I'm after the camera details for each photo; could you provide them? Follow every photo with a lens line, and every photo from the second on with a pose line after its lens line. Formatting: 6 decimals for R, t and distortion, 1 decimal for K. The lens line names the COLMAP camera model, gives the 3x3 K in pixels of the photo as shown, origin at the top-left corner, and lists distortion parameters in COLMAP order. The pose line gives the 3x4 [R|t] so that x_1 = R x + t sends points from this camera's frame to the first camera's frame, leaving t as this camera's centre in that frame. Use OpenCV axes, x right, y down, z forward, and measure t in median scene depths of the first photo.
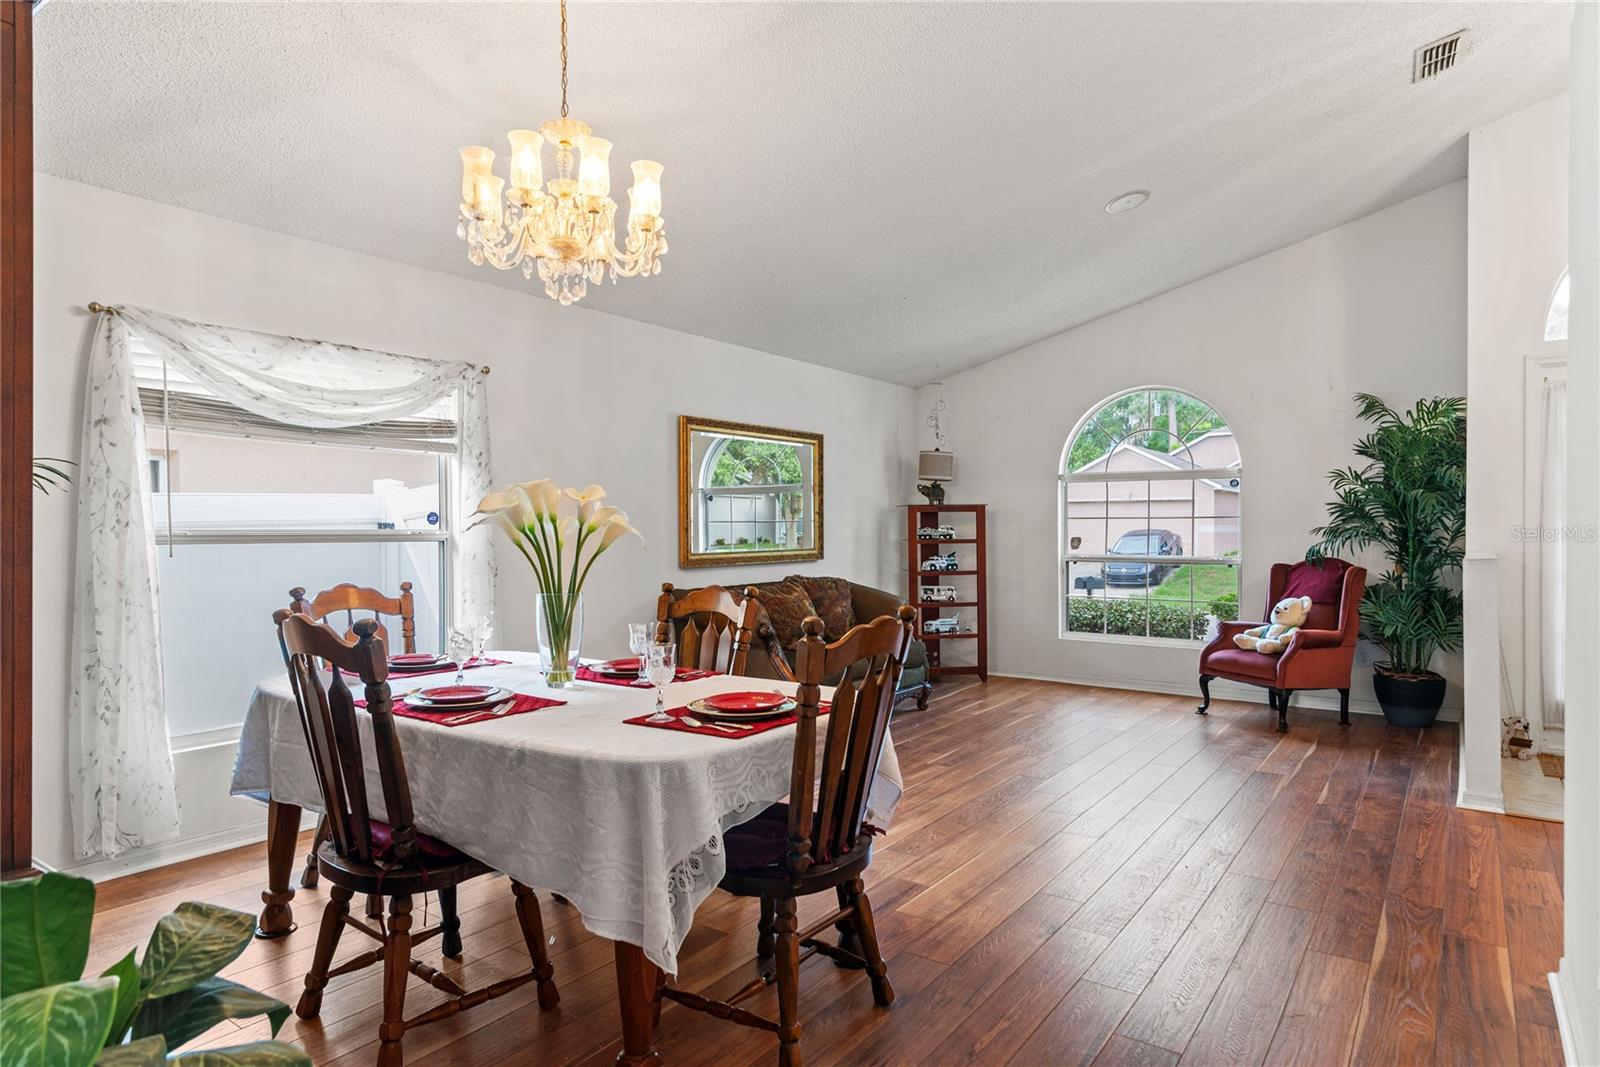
lens RADIAL K [[953.6, 0, 790.0], [0, 953.6, 535.6], [0, 0, 1]] dist [-0.004182, 0.000878]
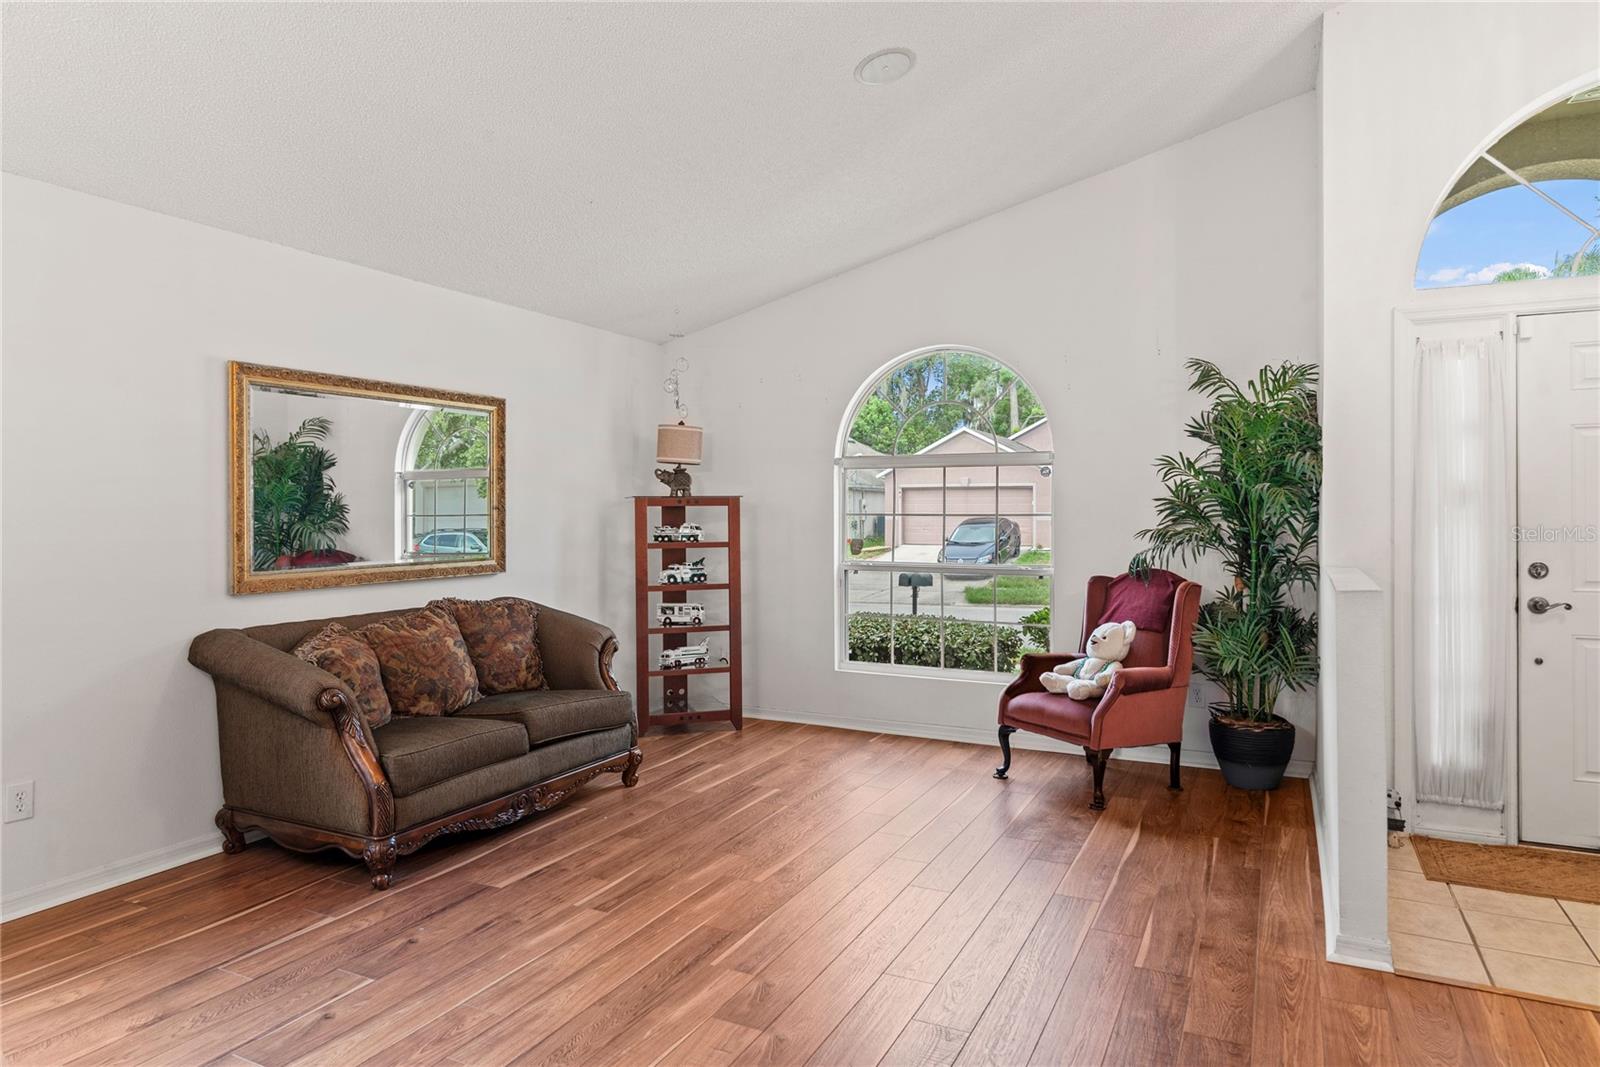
lens RADIAL K [[992.4, 0, 815.5], [0, 992.4, 510.9], [0, 0, 1]] dist [-0.016228, 0.005730]
pose [[0.984417, 0.002396, 0.175833, 0.152169], [-0.000846, 0.999960, -0.008890, -0.016994], [-0.175847, 0.008603, 0.984380, 0.257541]]
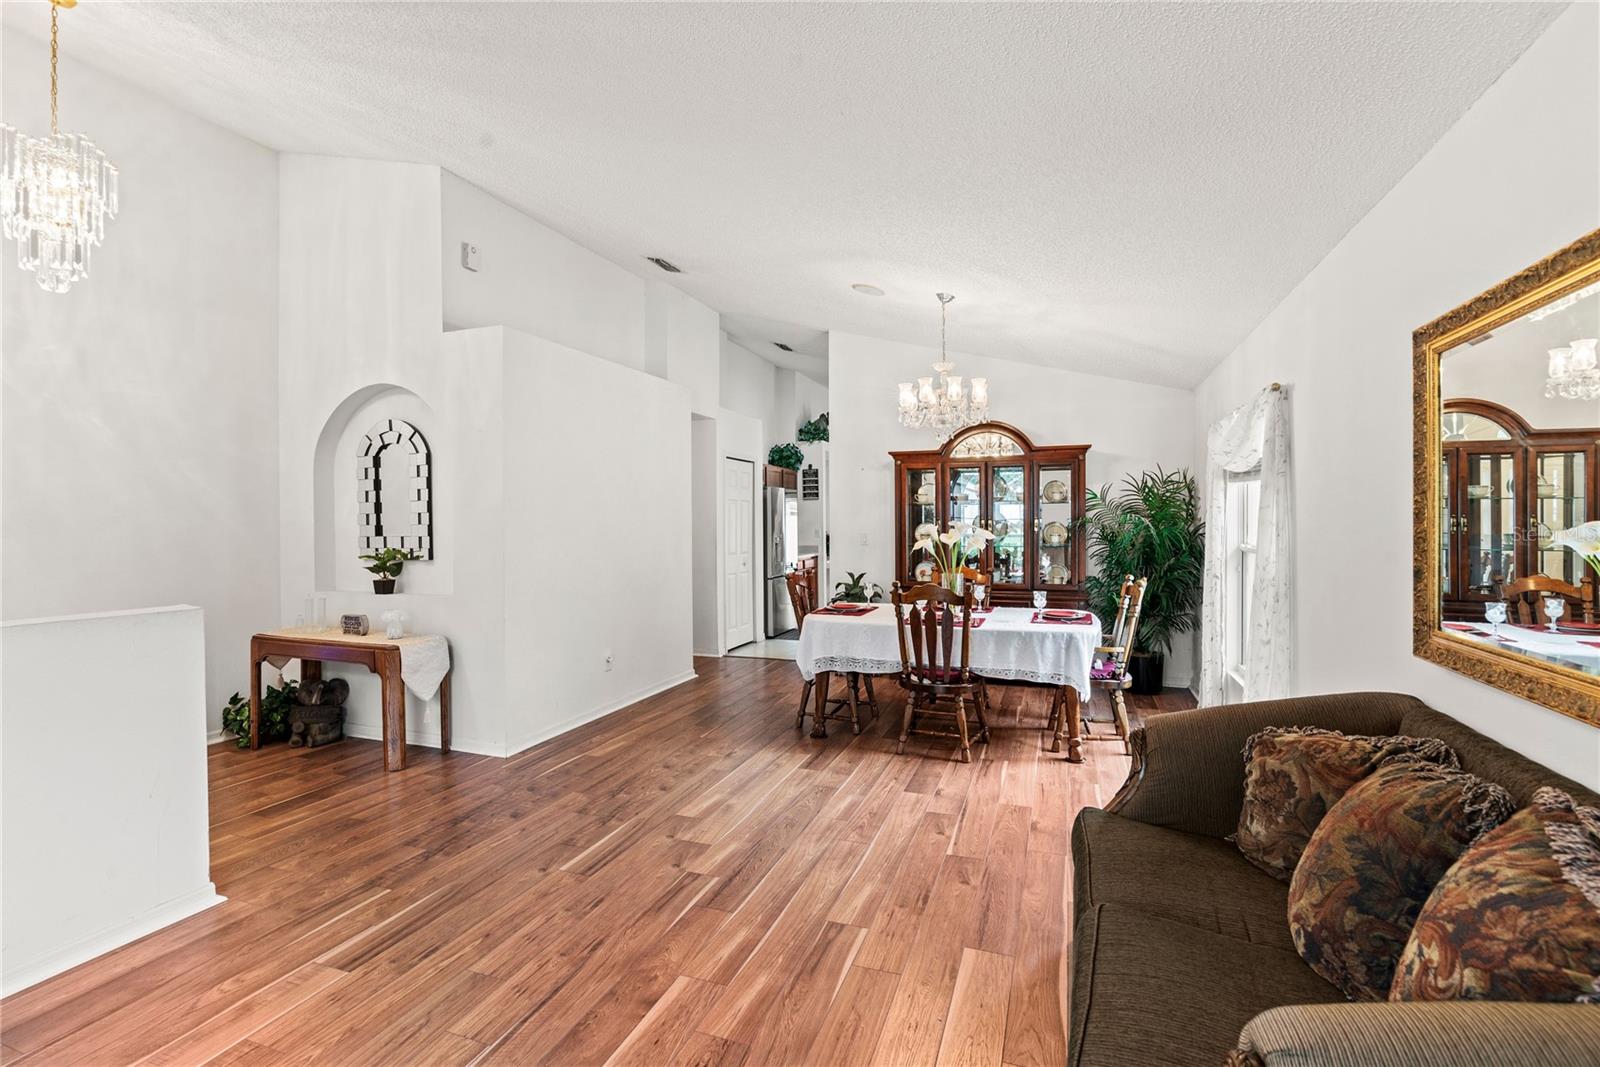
lens RADIAL K [[711.2, 0, 803.6], [0, 711.2, 535.6], [0, 0, 1]] dist [0.006935, -0.005243]
pose [[-0.959211, 0.013022, -0.282391, 0.260892], [0.006230, 0.999670, 0.024936, -0.033792], [0.282622, 0.022160, -0.958975, 1.185793]]
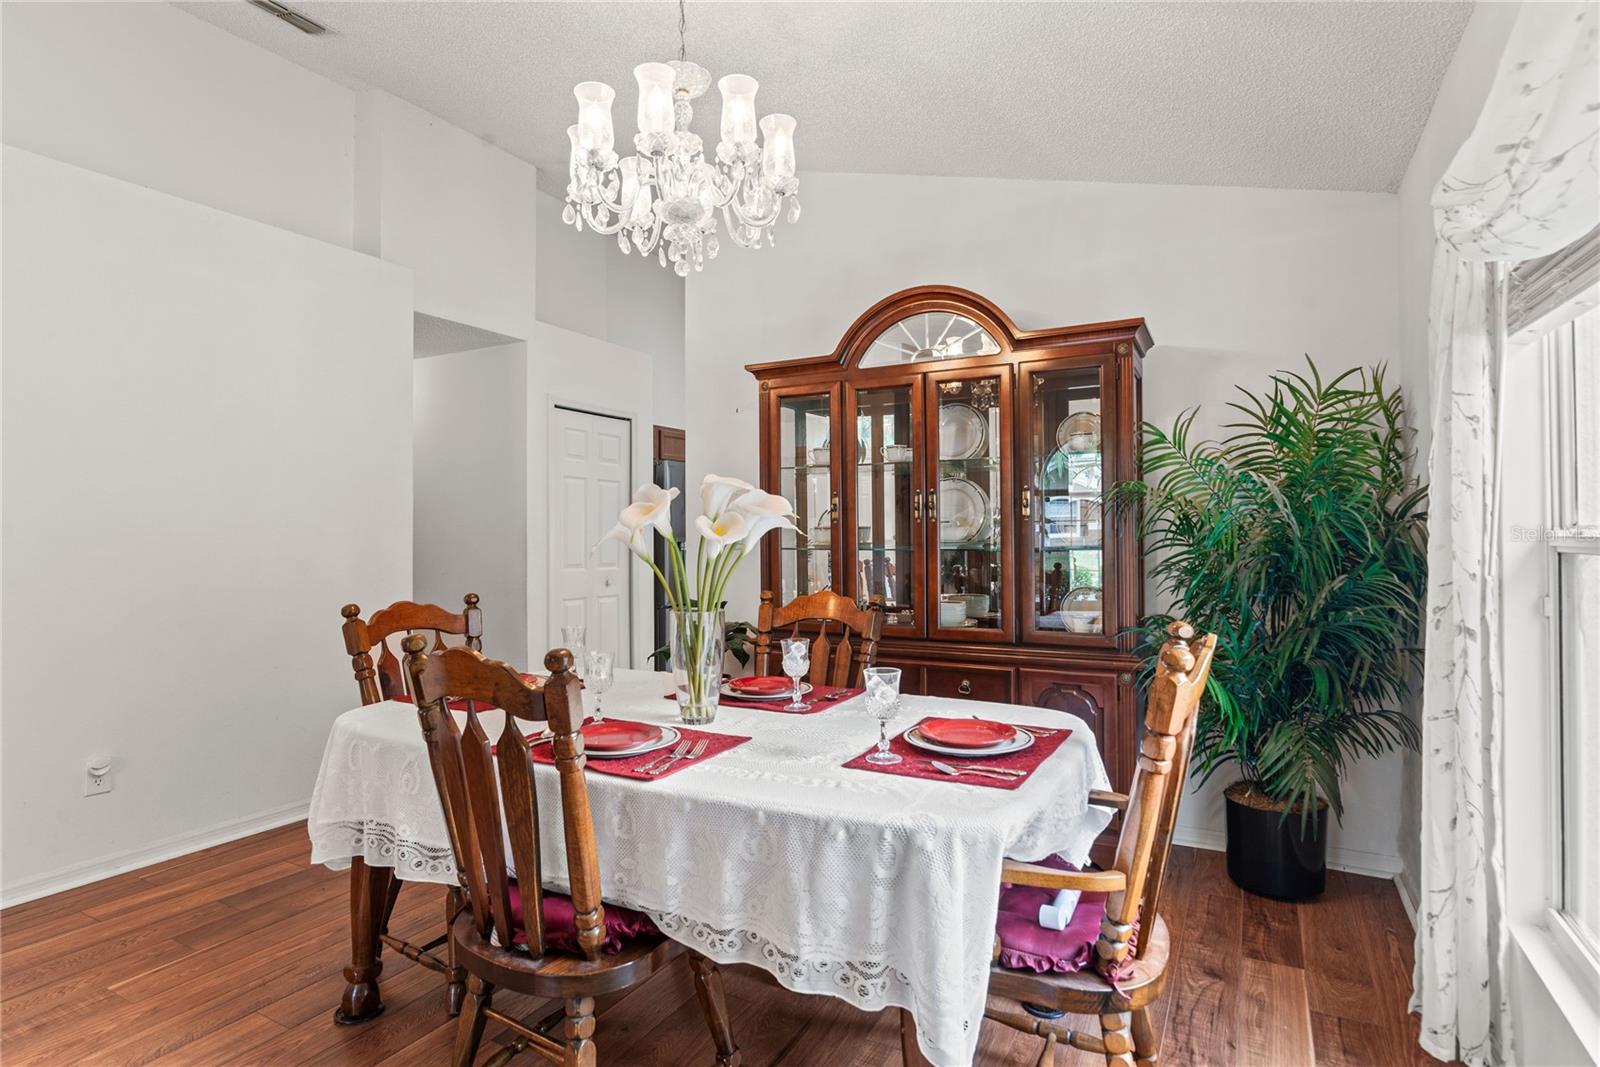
lens RADIAL K [[792.2, 0, 811.0], [0, 792.2, 541.0], [0, 0, 1]] dist [-0.010010, 0.001577]
pose [[-0.991929, 0.008175, -0.126531, -0.120908], [0.007586, 0.999958, 0.005136, -0.002000], [0.126568, 0.004135, -0.991949, 0.819216]]
